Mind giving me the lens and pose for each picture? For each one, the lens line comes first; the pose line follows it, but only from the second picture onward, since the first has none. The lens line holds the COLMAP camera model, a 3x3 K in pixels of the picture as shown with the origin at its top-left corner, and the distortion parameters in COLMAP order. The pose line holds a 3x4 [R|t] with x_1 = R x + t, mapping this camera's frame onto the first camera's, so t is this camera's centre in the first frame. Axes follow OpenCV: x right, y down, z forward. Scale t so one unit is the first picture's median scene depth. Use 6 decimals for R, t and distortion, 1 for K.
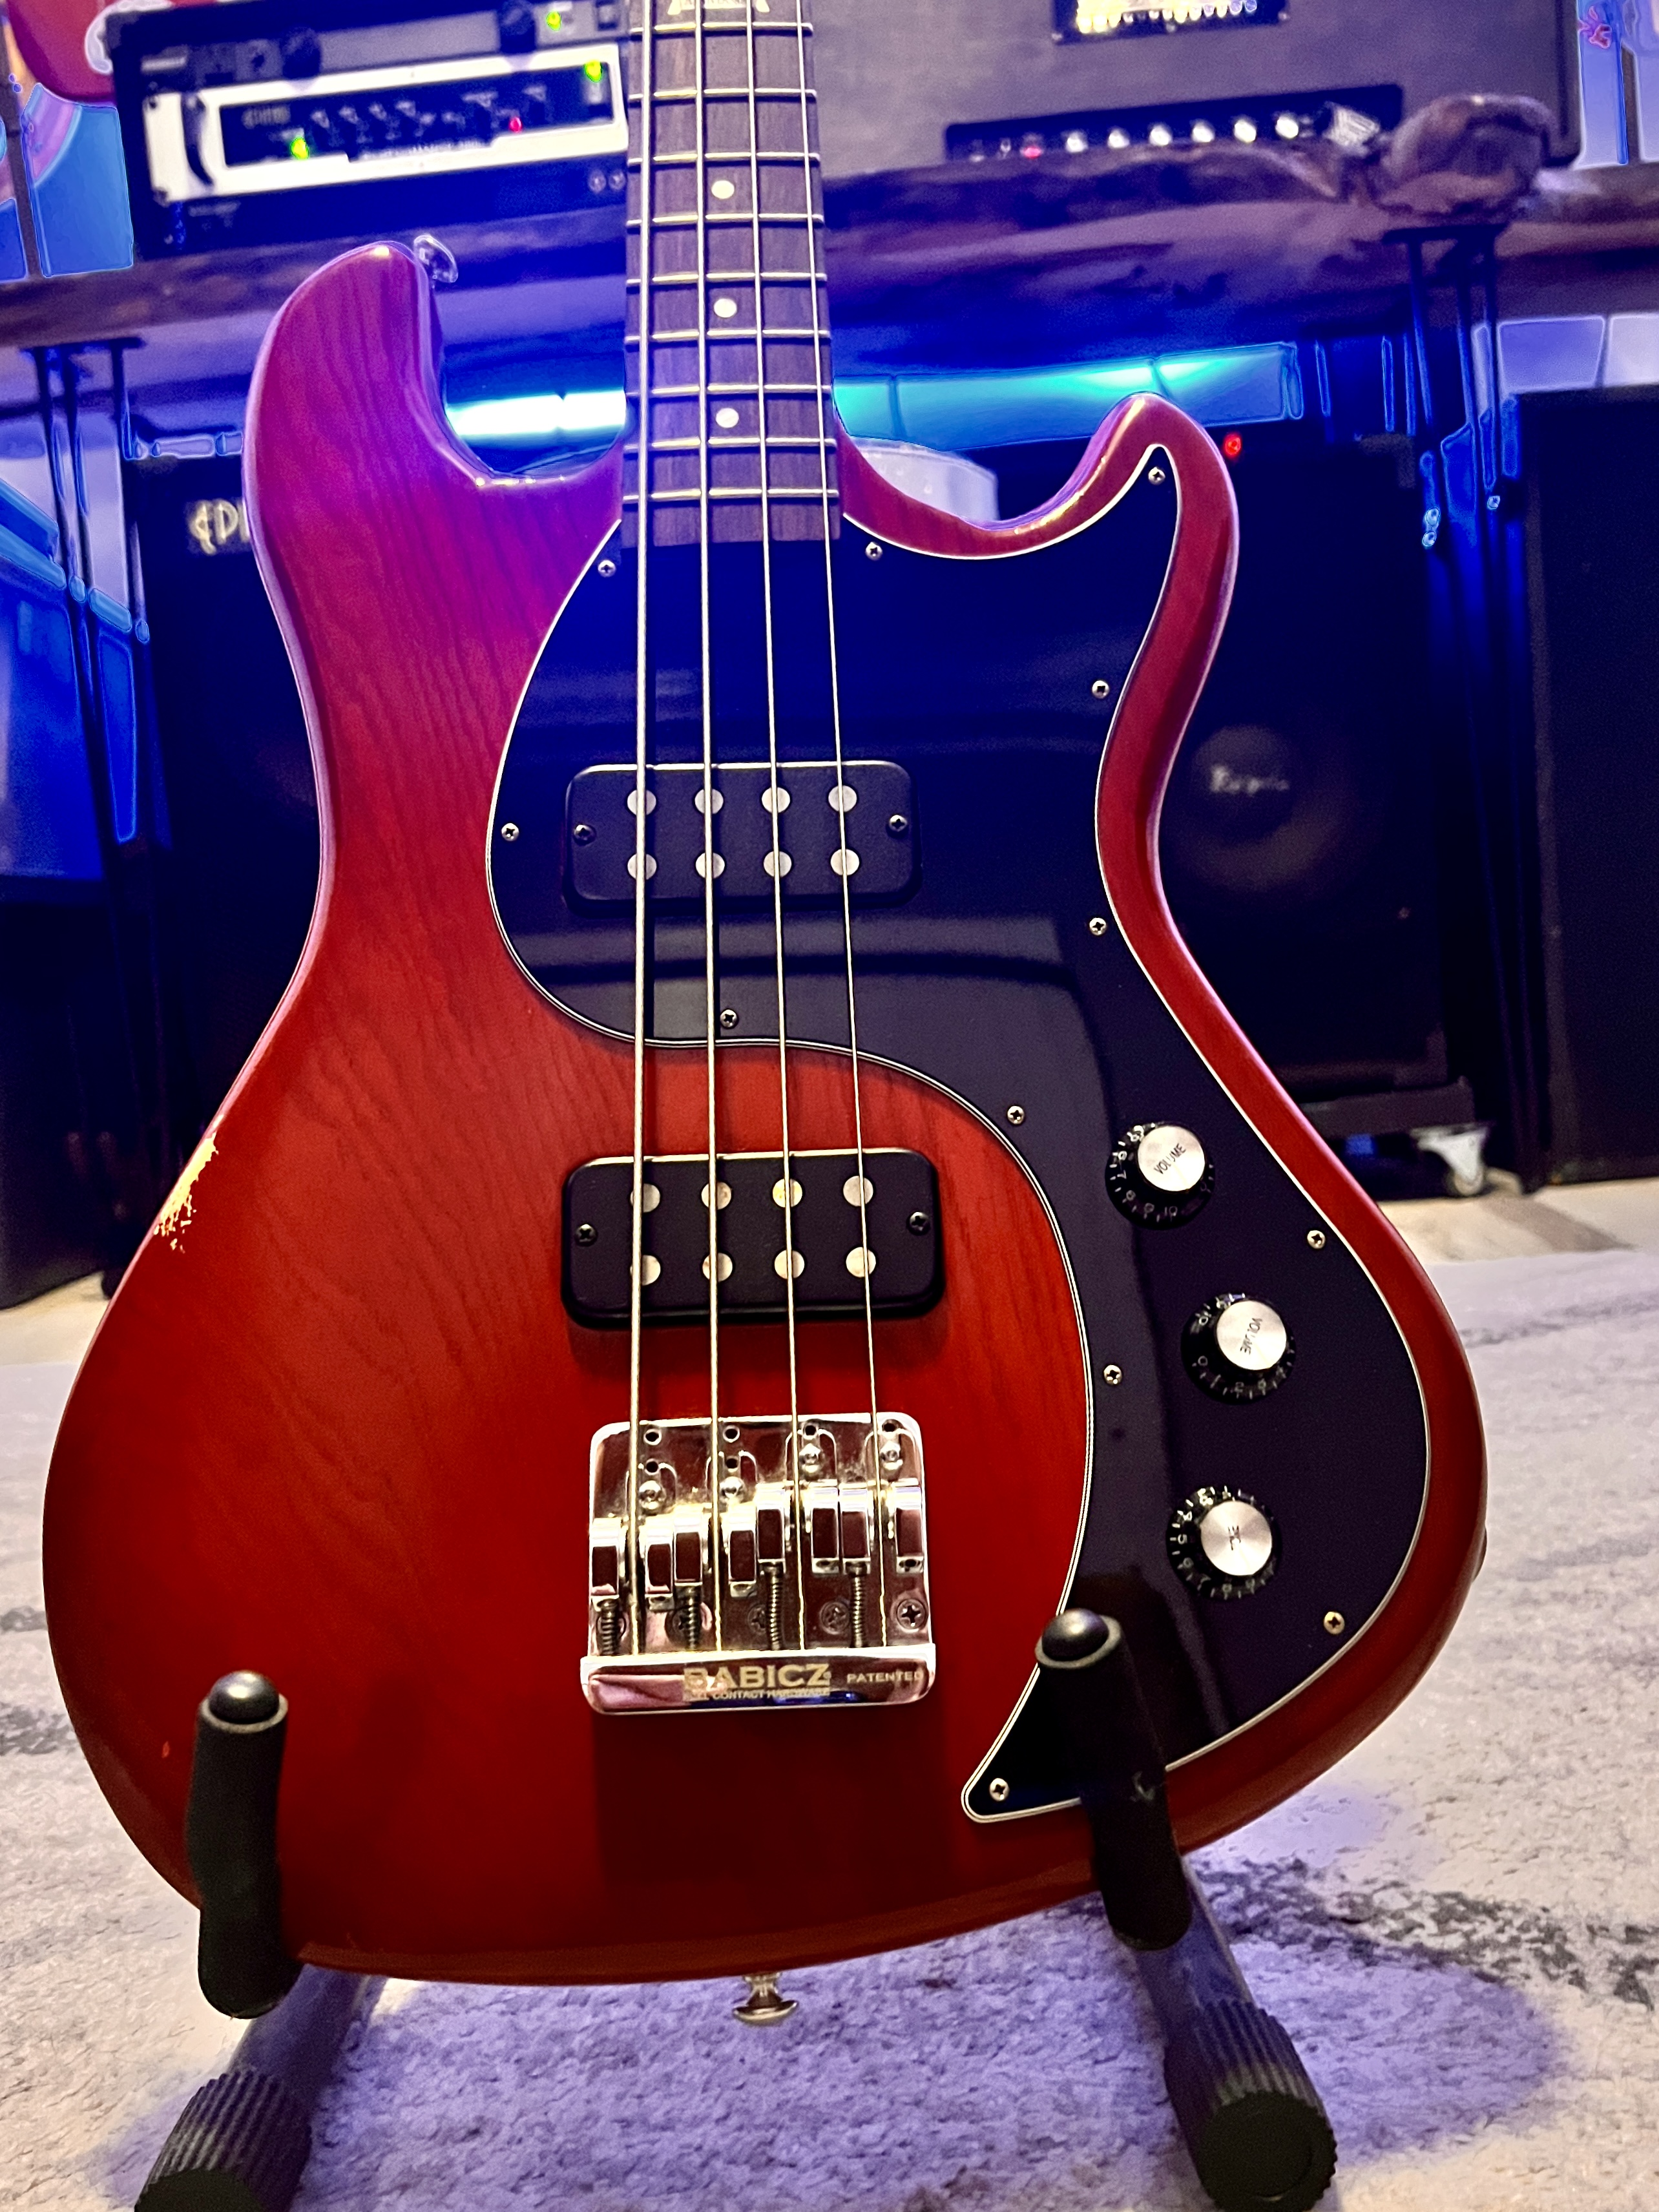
lens RADIAL K [[1984.1, 0, 802.5], [0, 1984.1, 1100.1], [0, 0, 1]] dist [0.036910, -0.048801]
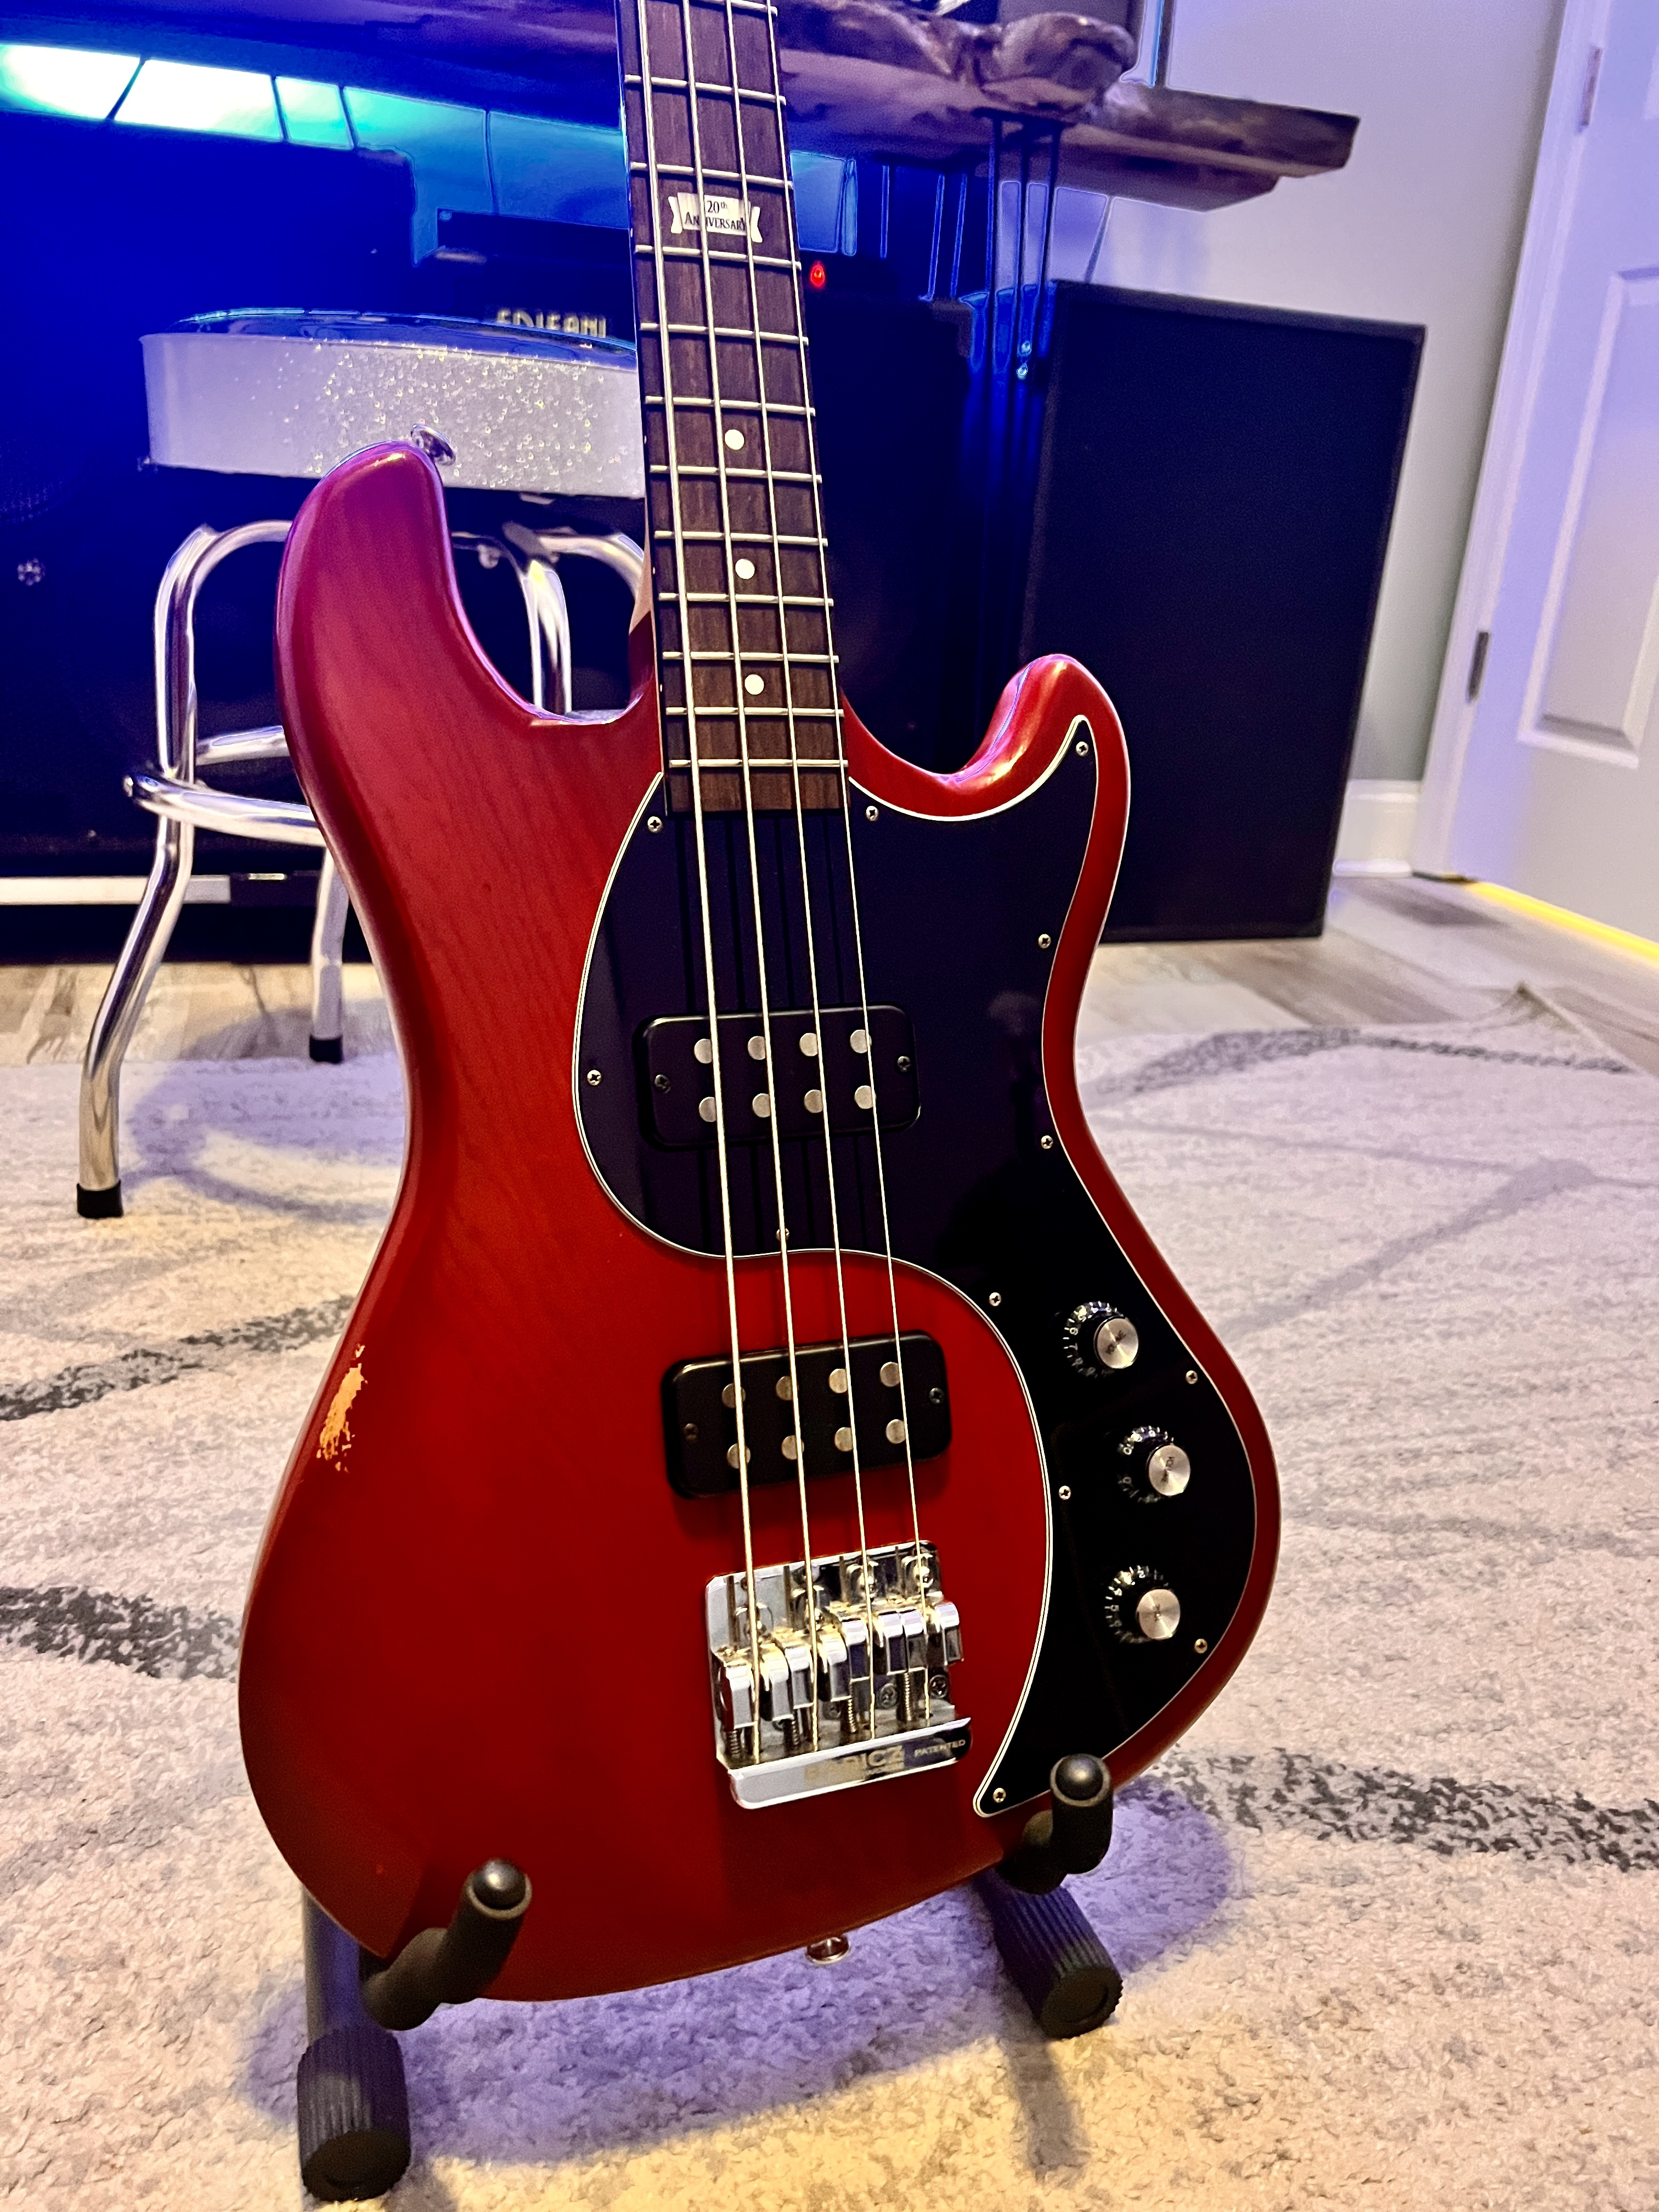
lens RADIAL K [[1684.5, 0, 805.8], [0, 1684.5, 1108.0], [0, 0, 1]] dist [0.038904, -0.055166]
pose [[0.938638, 0.024608, 0.344024, -0.339735], [-0.112058, 0.965097, 0.236707, -0.326409], [-0.326191, -0.260733, 0.908635, 0.062124]]
